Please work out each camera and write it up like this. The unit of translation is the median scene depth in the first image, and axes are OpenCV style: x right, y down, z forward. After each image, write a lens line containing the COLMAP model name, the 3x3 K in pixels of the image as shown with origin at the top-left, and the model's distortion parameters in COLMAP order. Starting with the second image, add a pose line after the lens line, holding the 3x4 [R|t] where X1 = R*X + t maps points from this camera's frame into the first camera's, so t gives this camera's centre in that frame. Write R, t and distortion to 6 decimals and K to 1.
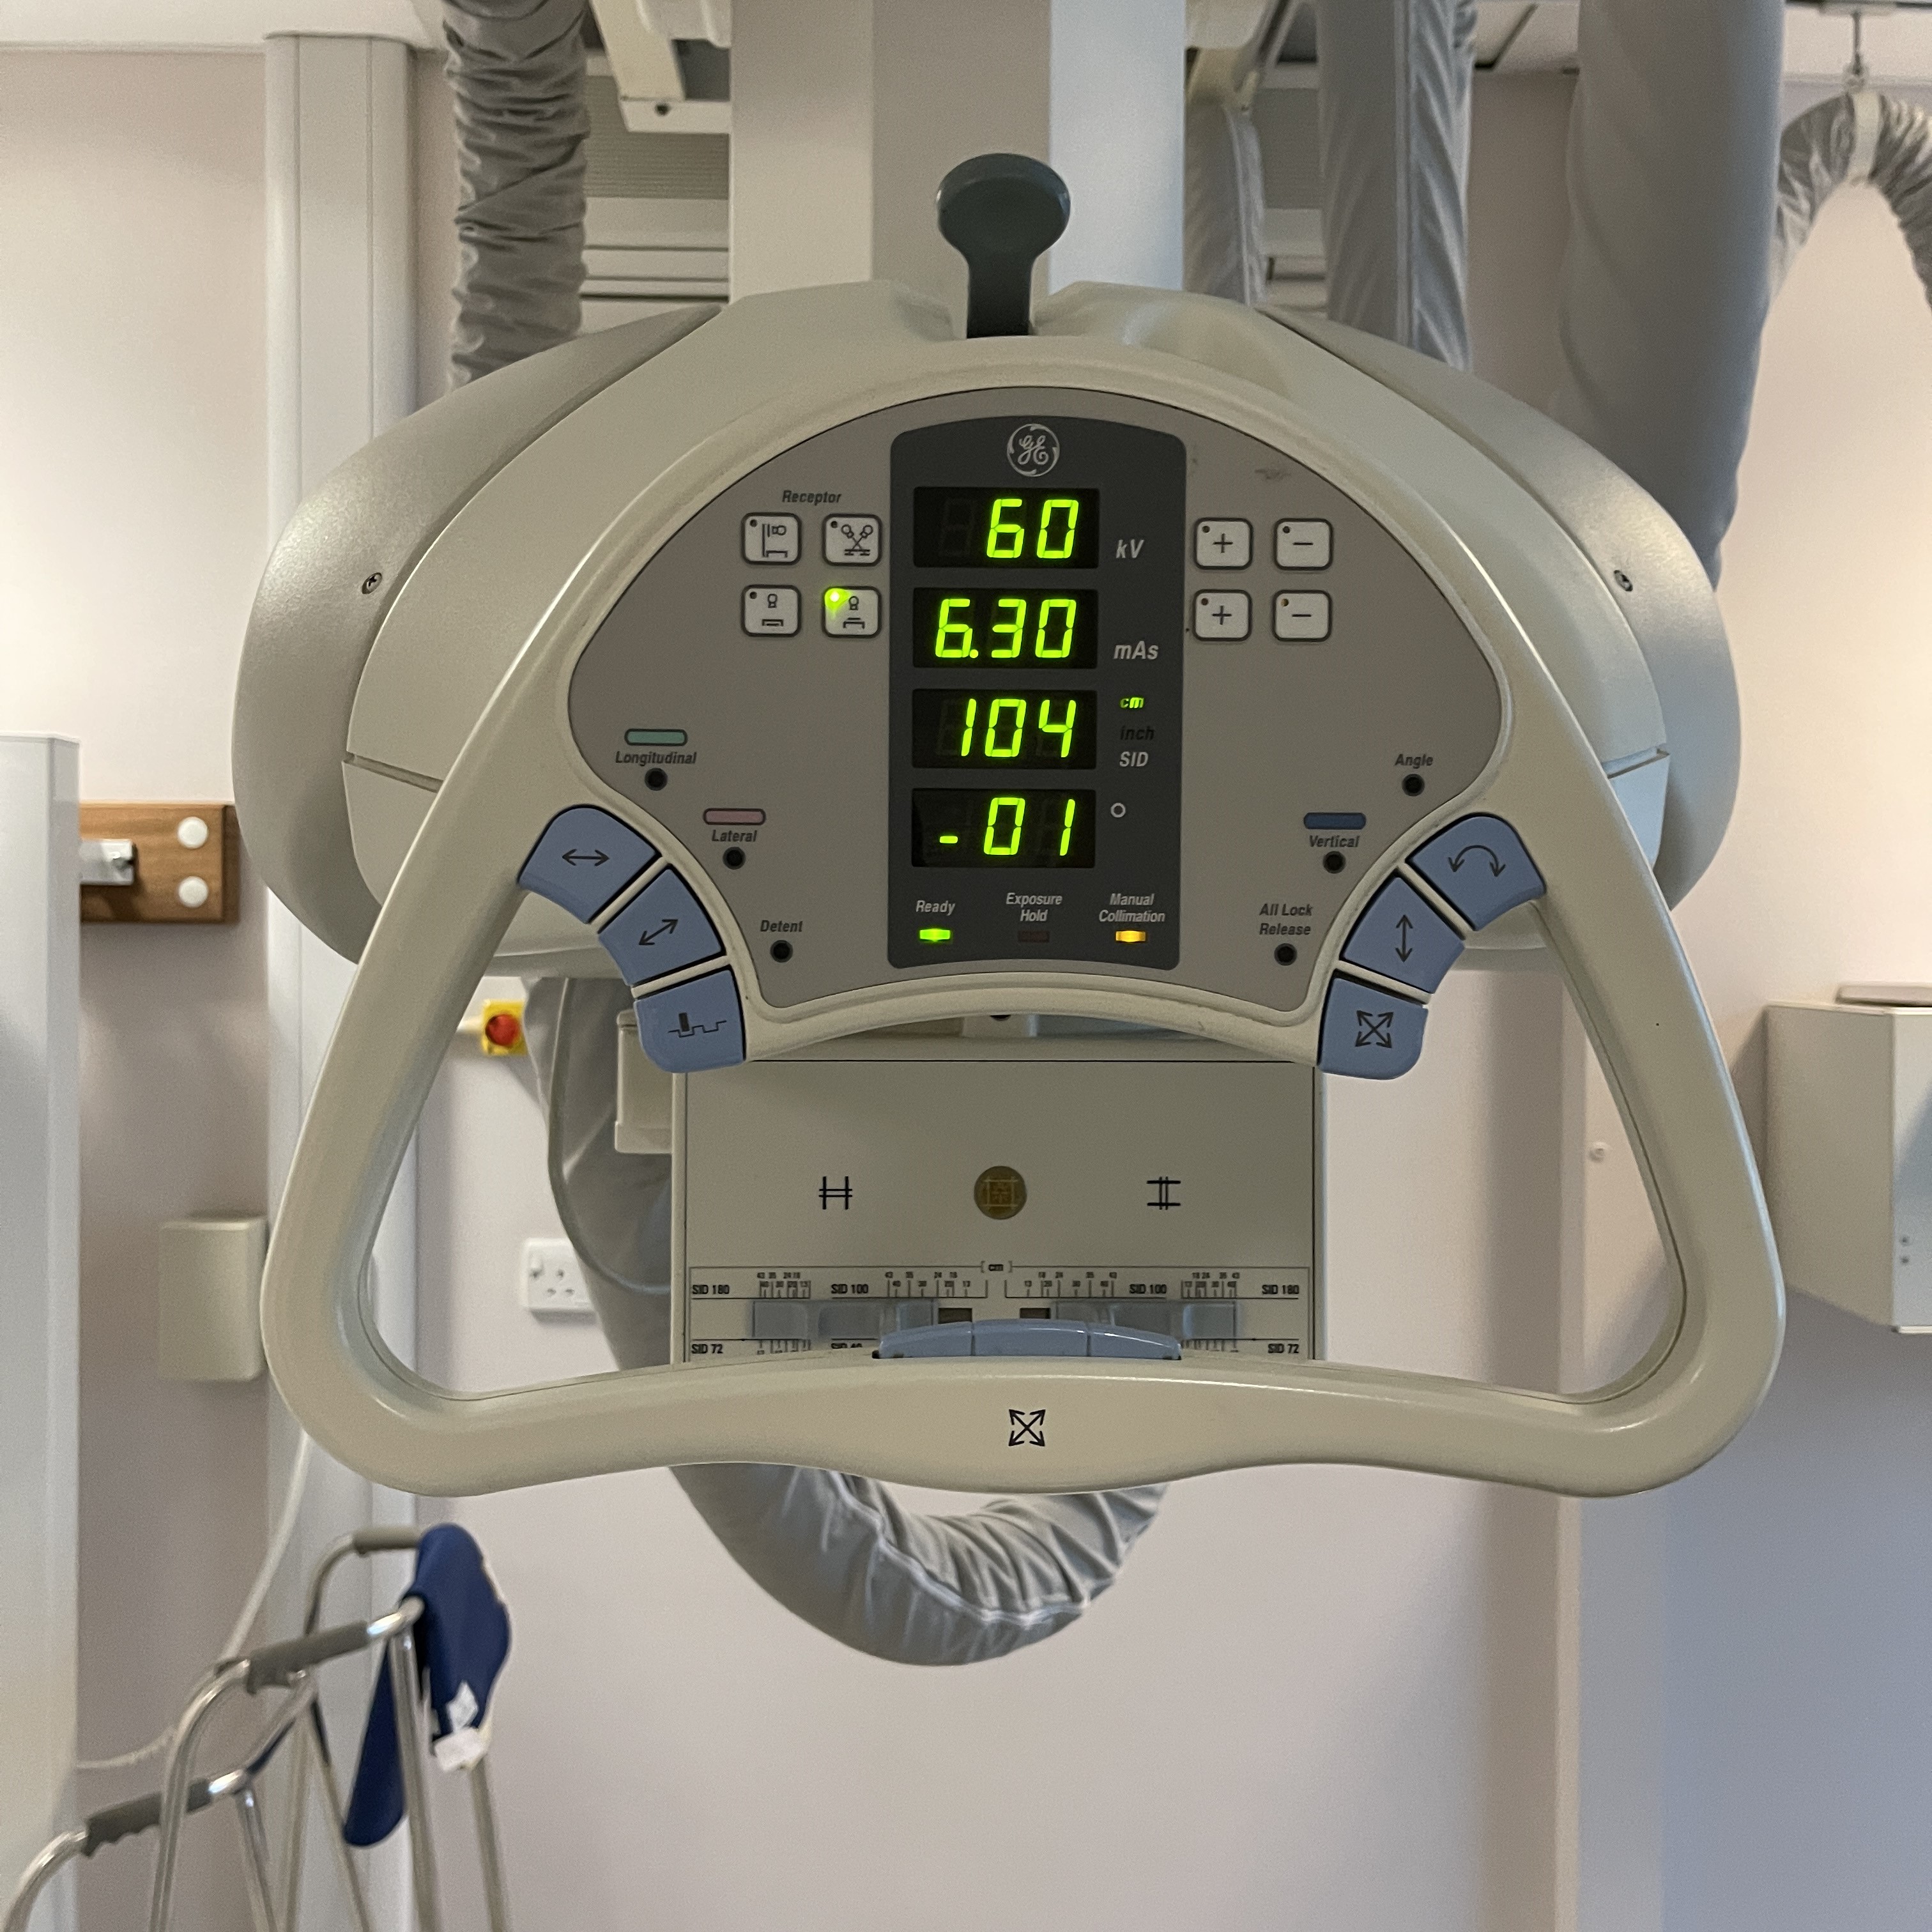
lens RADIAL K [[1936.2, 0, 966.0], [0, 1936.2, 975.1], [0, 0, 1]] dist [0.014172, 0.000000]
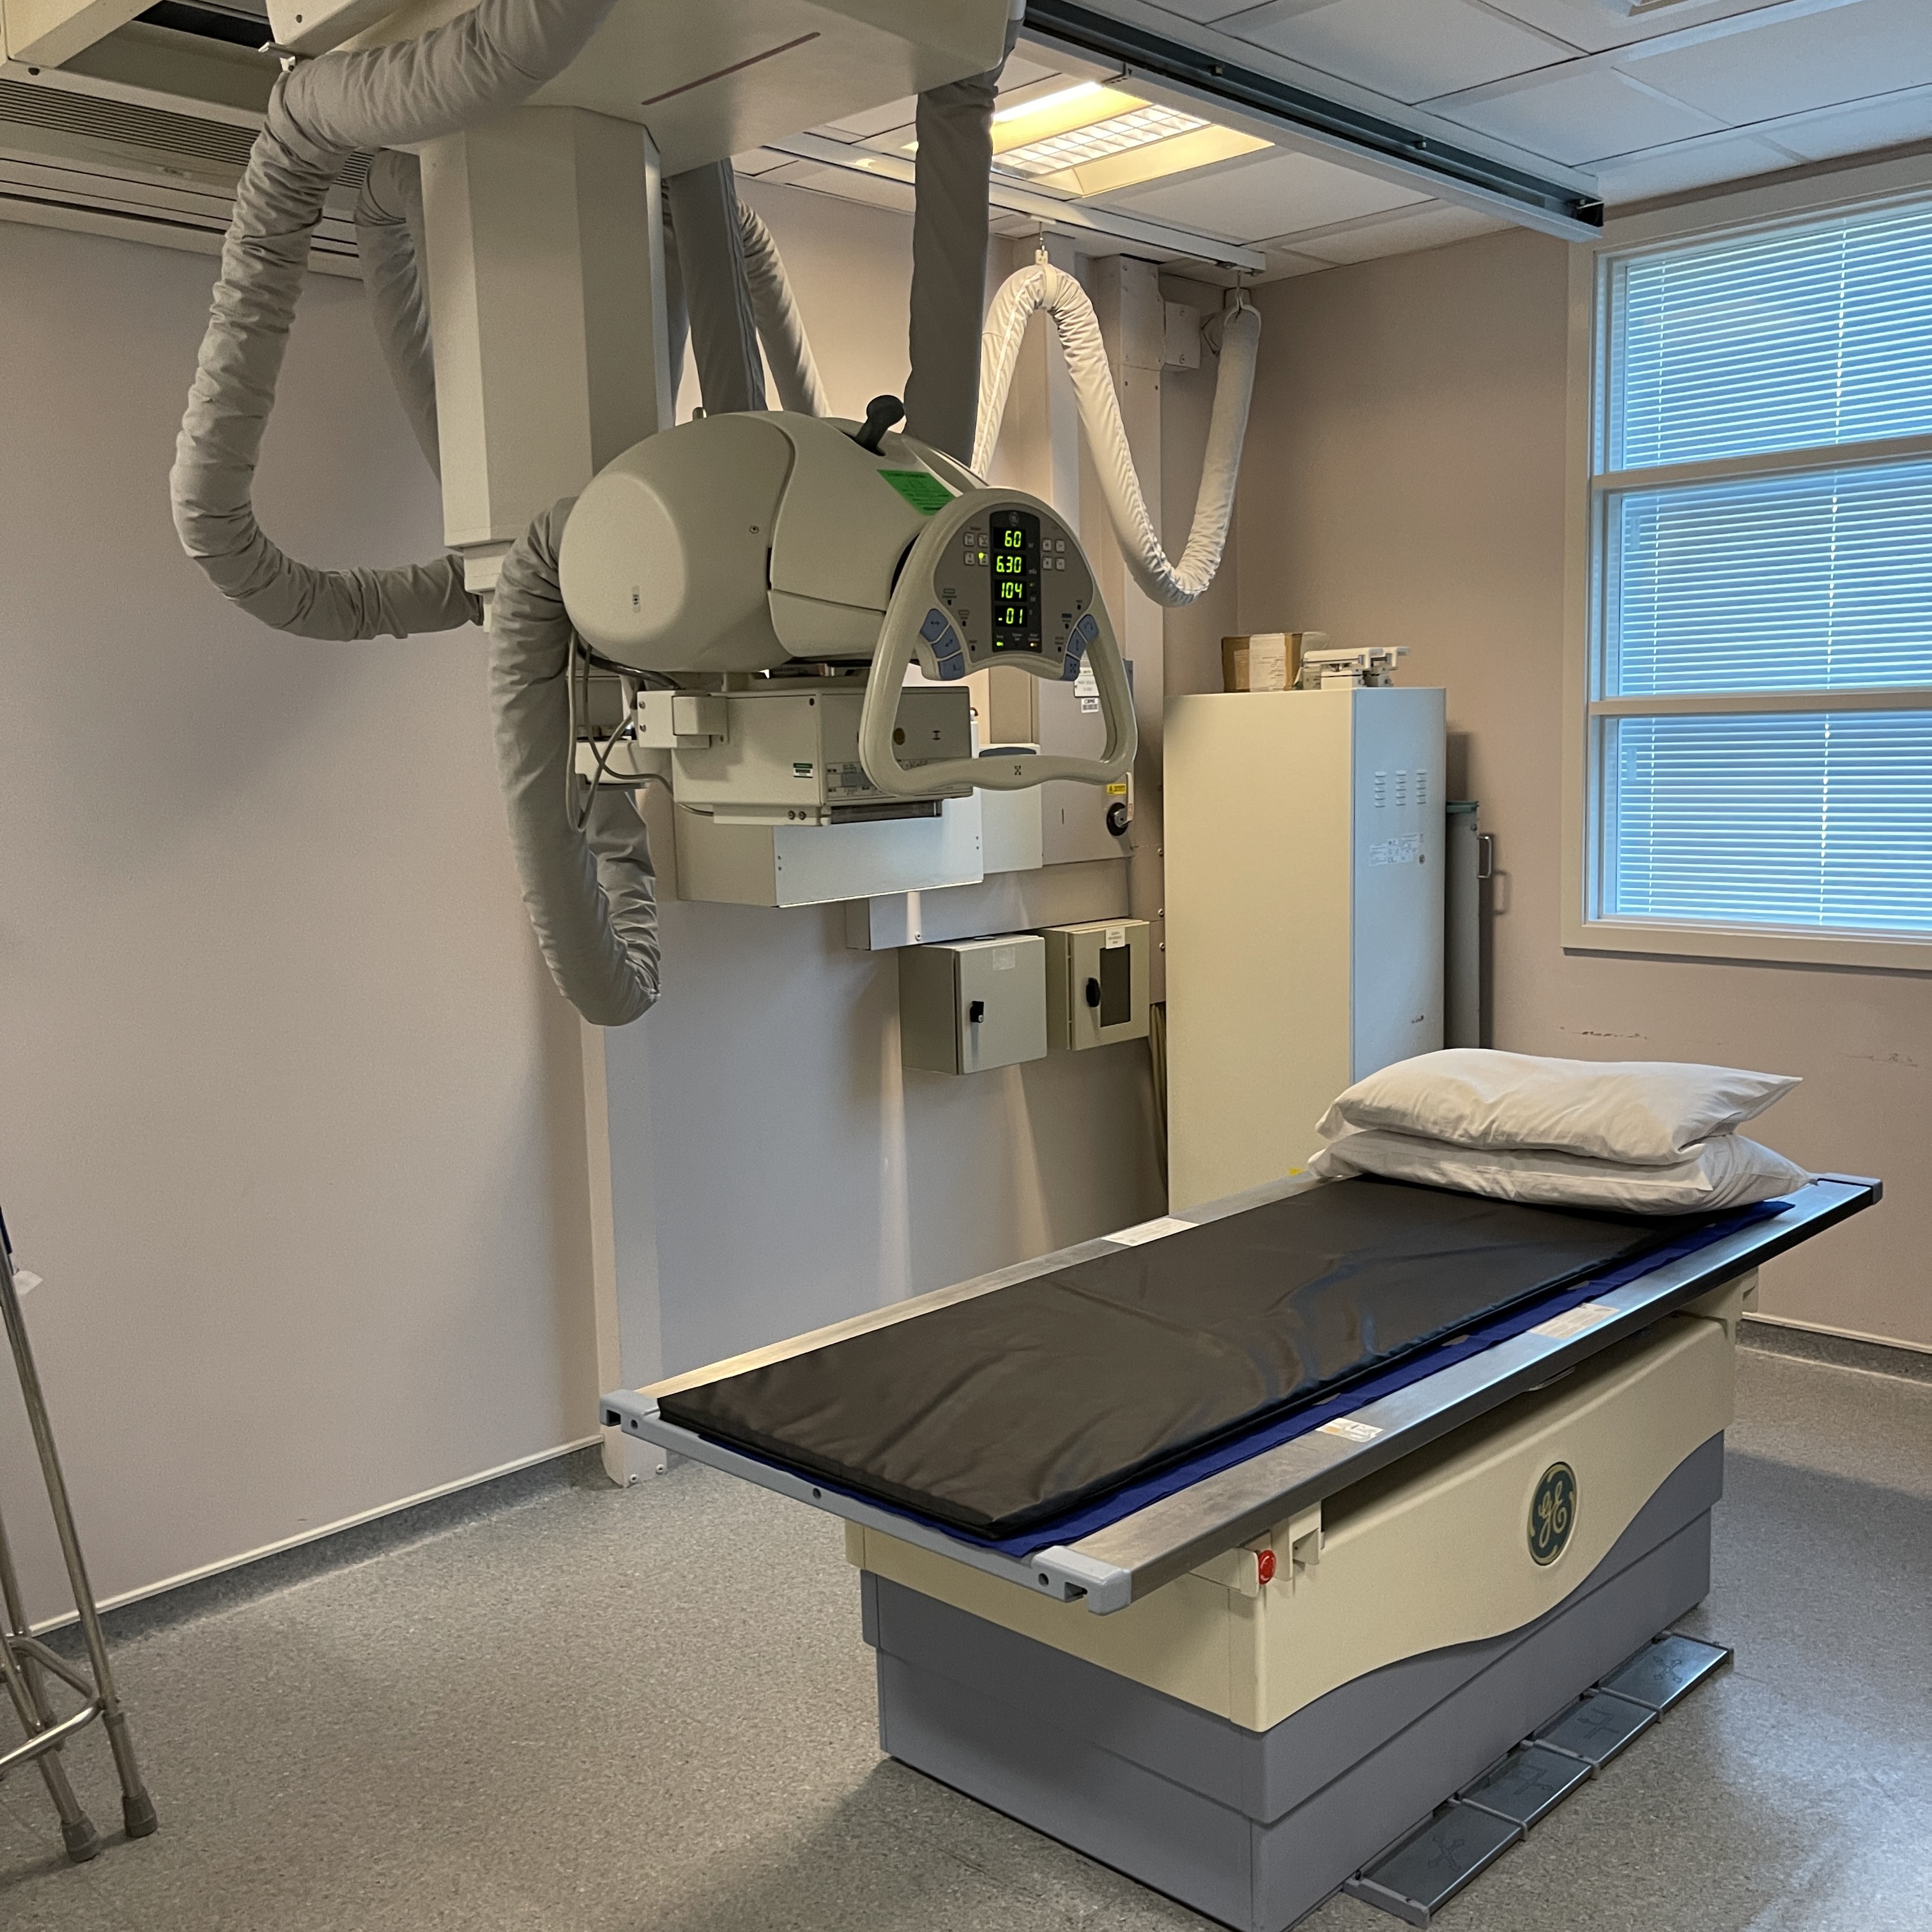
lens RADIAL K [[1936.2, 0, 967.7], [0, 1936.2, 963.7], [0, 0, 1]] dist [0.014172, 0.000000]
pose [[0.708378, -0.110123, 0.697190, -2.846219], [0.044676, 0.992769, 0.111417, 0.180657], [-0.704418, -0.047778, 0.708175, -1.742107]]
